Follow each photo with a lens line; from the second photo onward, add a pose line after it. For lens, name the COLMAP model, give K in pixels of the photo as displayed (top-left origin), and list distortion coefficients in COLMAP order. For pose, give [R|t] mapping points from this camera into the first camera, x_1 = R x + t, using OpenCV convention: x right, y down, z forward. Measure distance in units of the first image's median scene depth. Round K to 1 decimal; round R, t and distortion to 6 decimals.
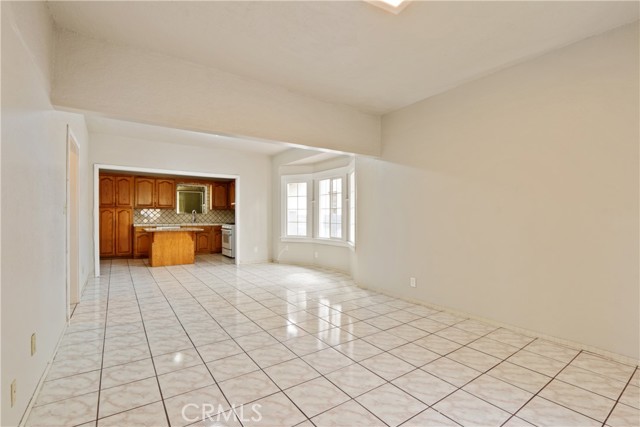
lens RADIAL K [[295.4, 0, 319.8], [0, 295.4, 217.6], [0, 0, 1]] dist [-0.027555, -0.000107]
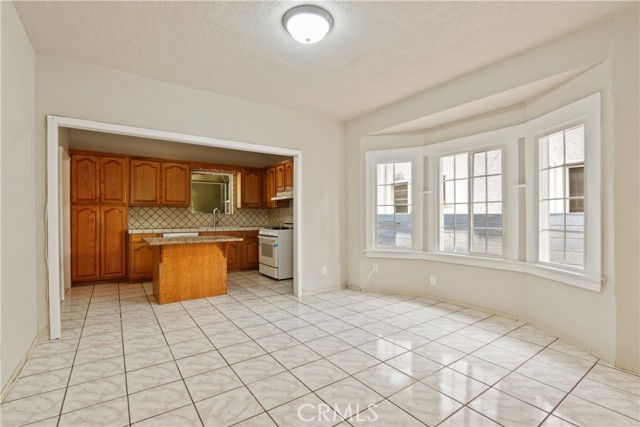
lens RADIAL K [[295.4, 0, 319.8], [0, 295.4, 217.6], [0, 0, 1]] dist [-0.027555, -0.000107]
pose [[0.999969, -0.005453, 0.005753, -0.219644], [0.005453, 0.999985, -0.000061, -0.002945], [-0.005752, 0.000093, 0.999983, 0.355491]]
